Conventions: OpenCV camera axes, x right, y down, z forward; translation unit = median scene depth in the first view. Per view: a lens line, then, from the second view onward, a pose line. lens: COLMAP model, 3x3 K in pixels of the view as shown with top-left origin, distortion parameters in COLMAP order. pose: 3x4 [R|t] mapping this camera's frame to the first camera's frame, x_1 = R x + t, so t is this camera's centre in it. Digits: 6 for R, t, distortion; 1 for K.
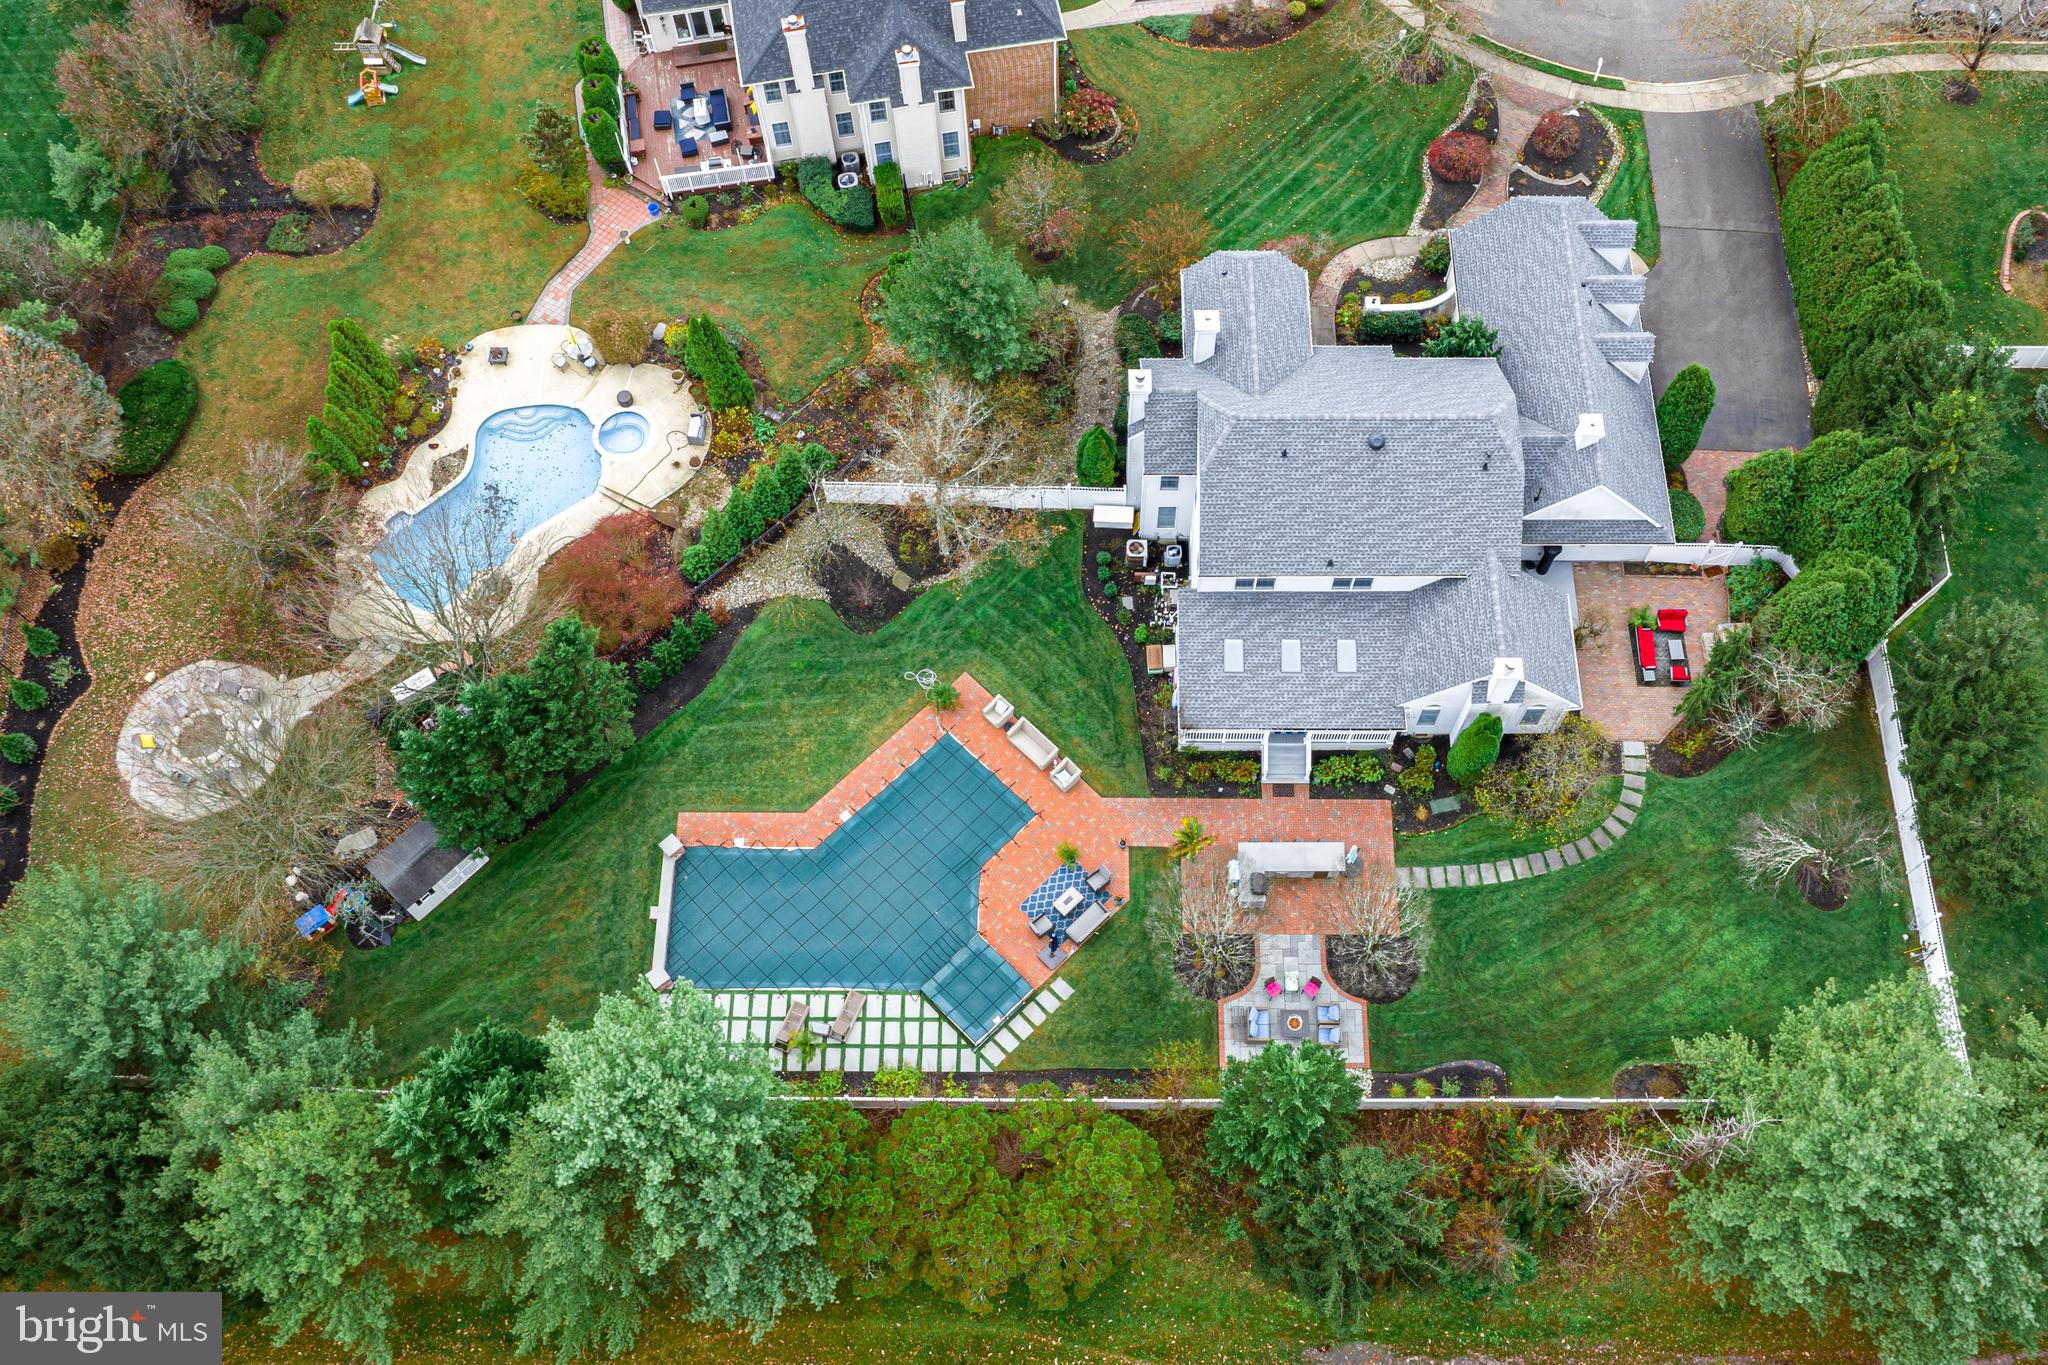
lens RADIAL K [[1827.8, 0, 1083.5], [0, 1827.8, 681.1], [0, 0, 1]] dist [-0.016533, -0.059892]
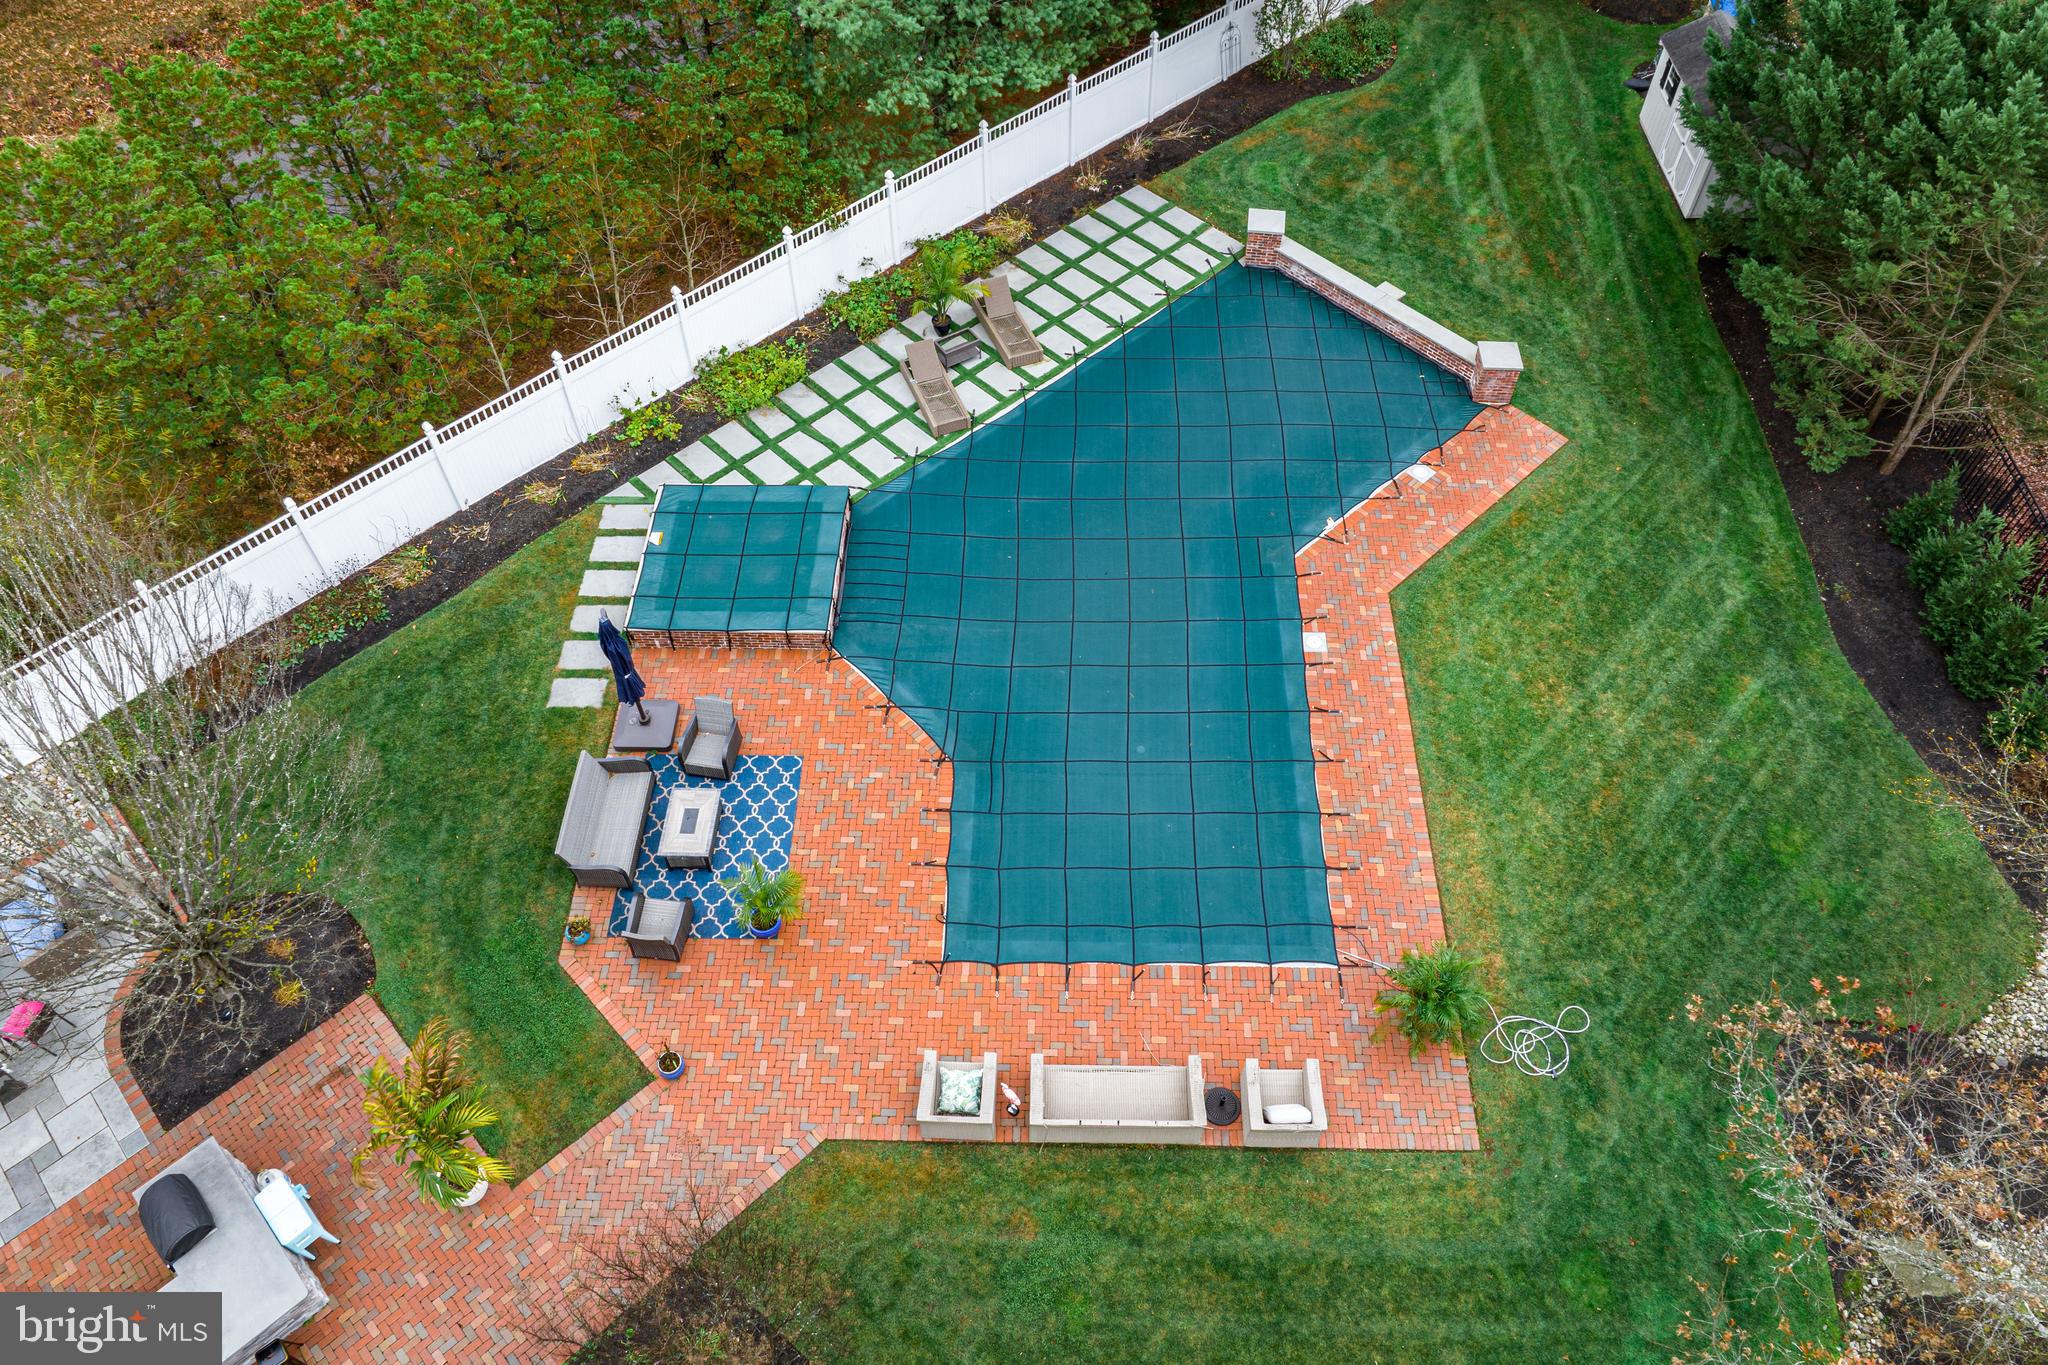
lens RADIAL K [[1444.7, 0, 1021.2], [0, 1444.7, 678.6], [0, 0, 1]] dist [-0.038462, 0.003602]
pose [[-0.725006, 0.546061, -0.419742, 0.044773], [-0.626171, -0.268785, 0.731891, -0.109738], [0.286837, 0.793456, 0.536798, 0.820522]]
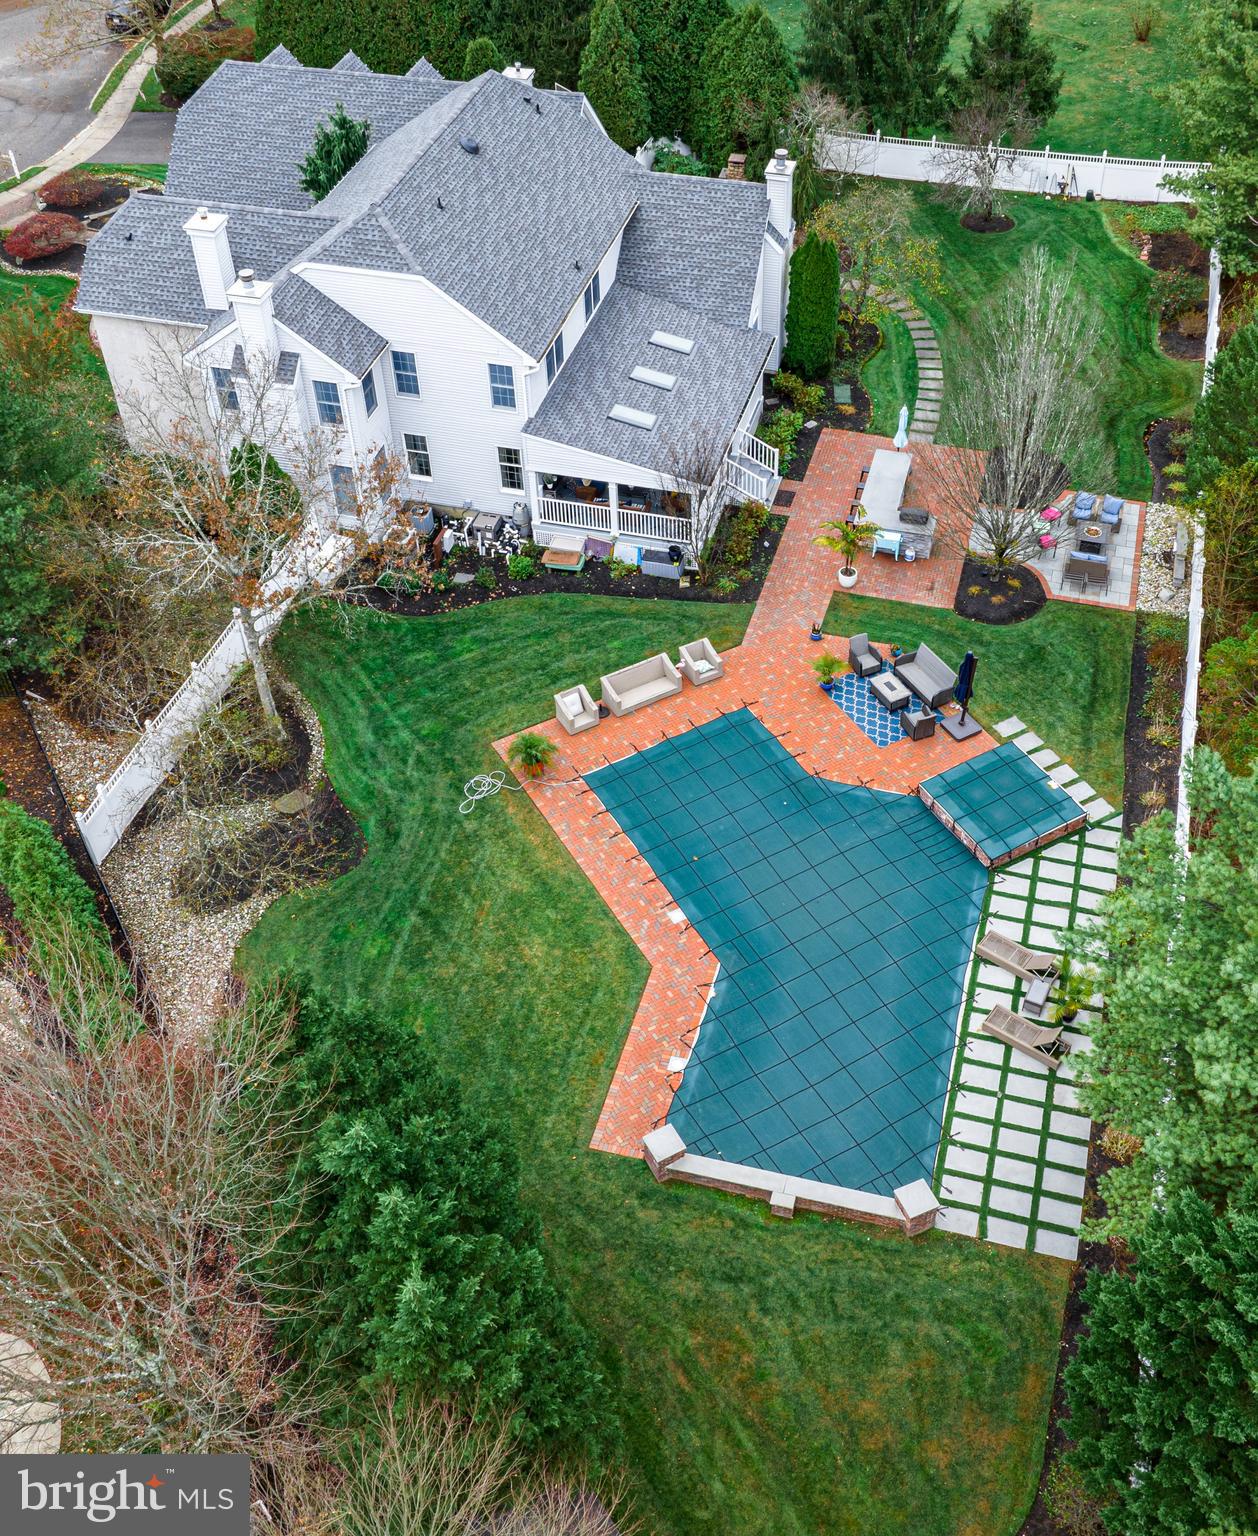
lens RADIAL K [[1627.1, 0, 696.9], [0, 1627.1, 767.6], [0, 0, 1]] dist [-0.020685, -0.017721]
pose [[0.249412, -0.684536, 0.684985, -0.460587], [0.883518, 0.450442, 0.128446, -0.011408], [-0.396472, 0.573160, 0.717145, 0.579021]]
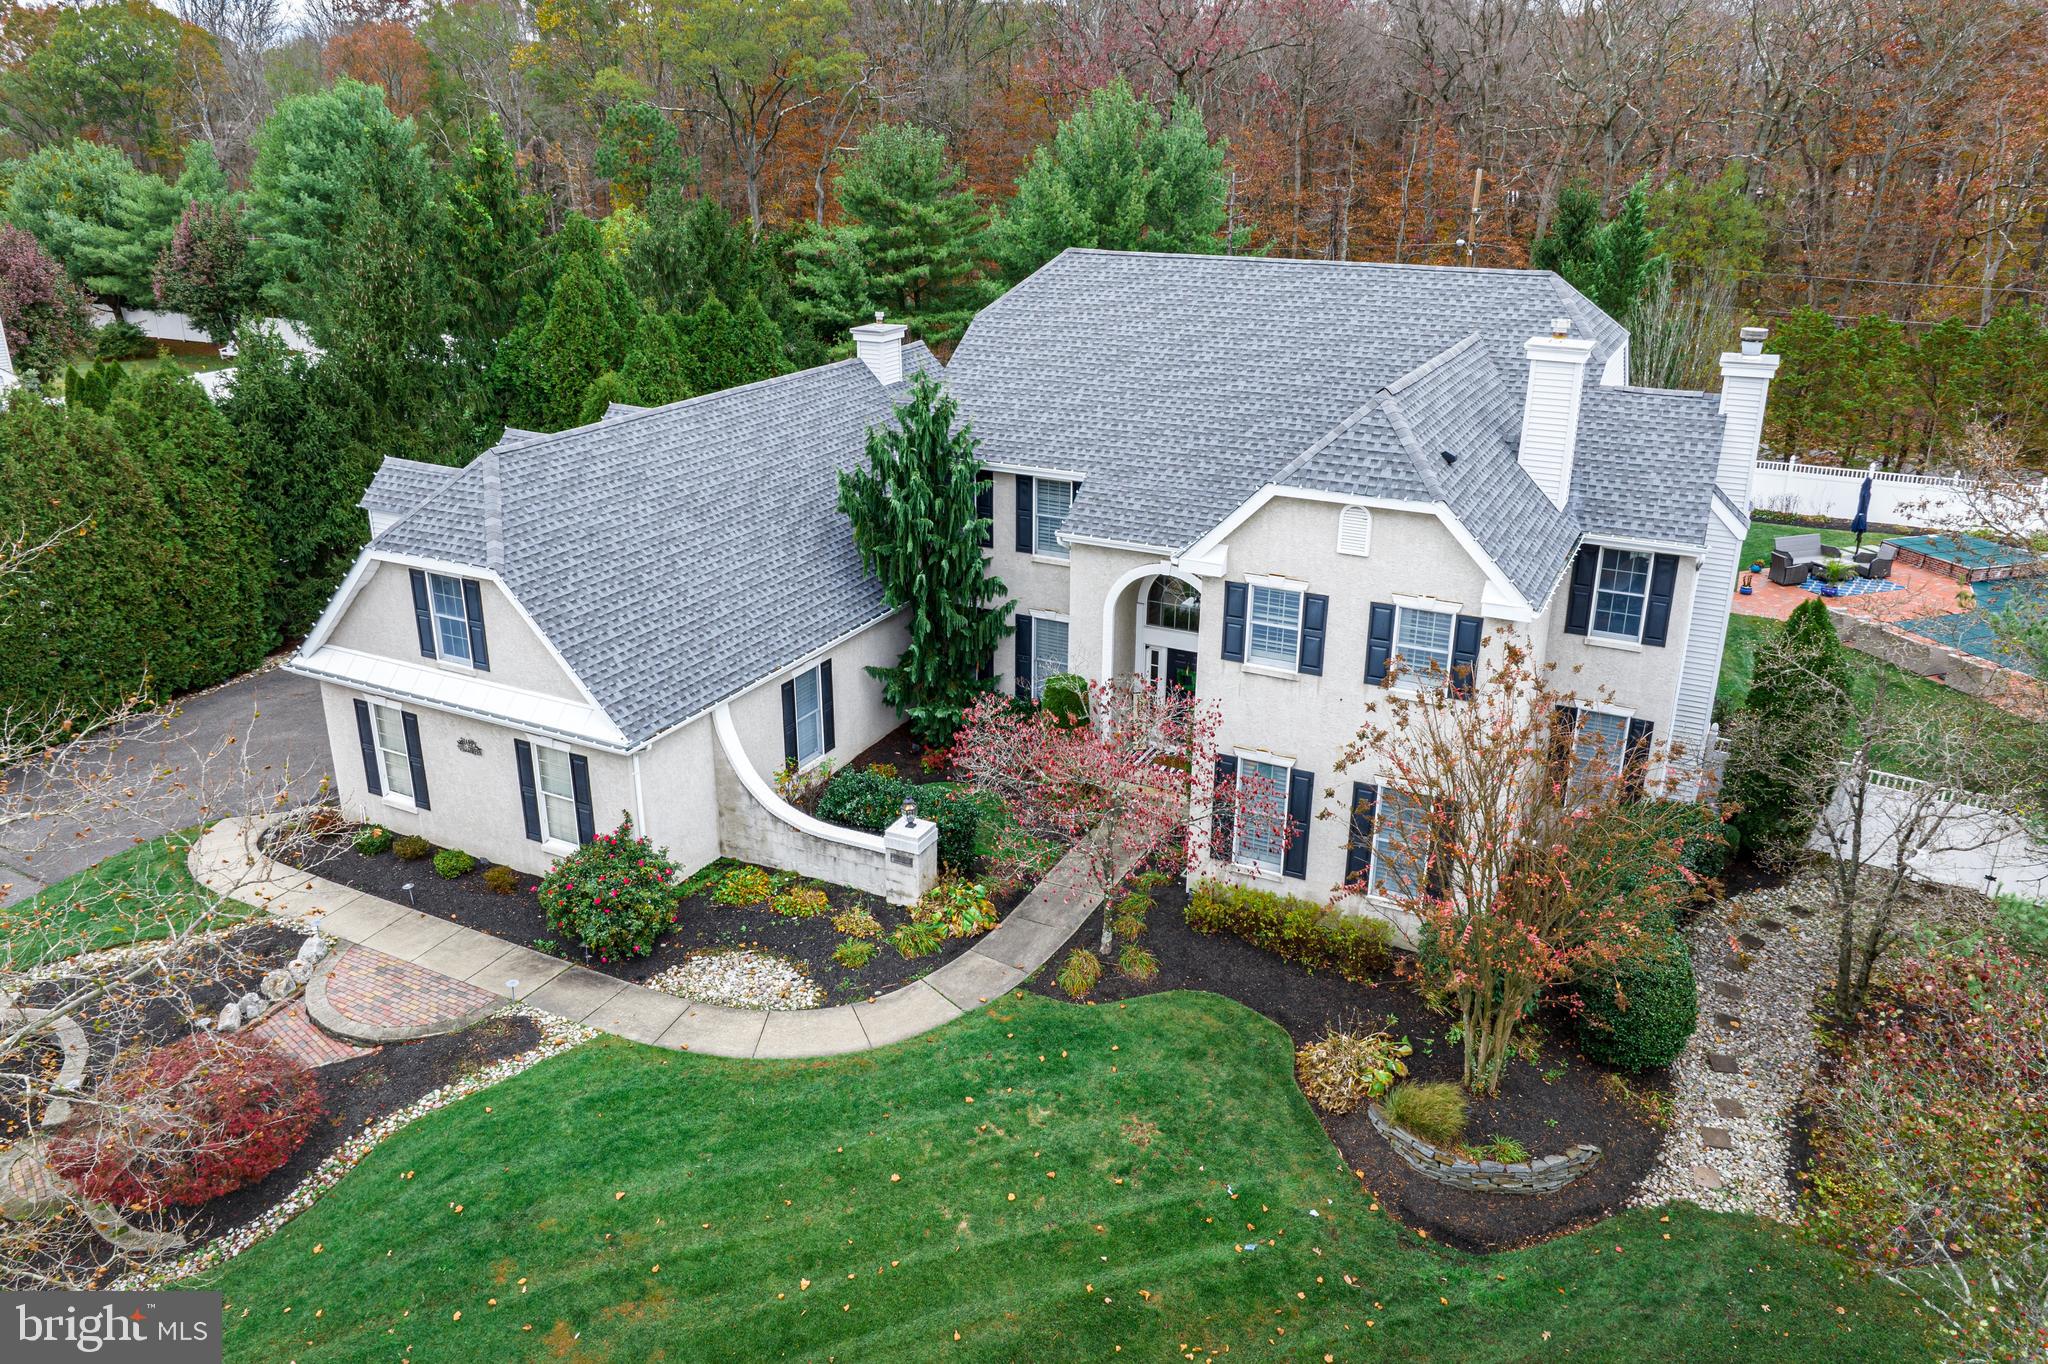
lens RADIAL K [[1463.9, 0, 1002.4], [0, 1463.9, 657.2], [0, 0, 1]] dist [-0.037570, -0.001787]
pose [[-0.883533, -0.163379, 0.438950, 0.024981], [0.425618, 0.111113, 0.898055, -0.512945], [-0.195496, 0.980286, -0.028635, 1.081327]]
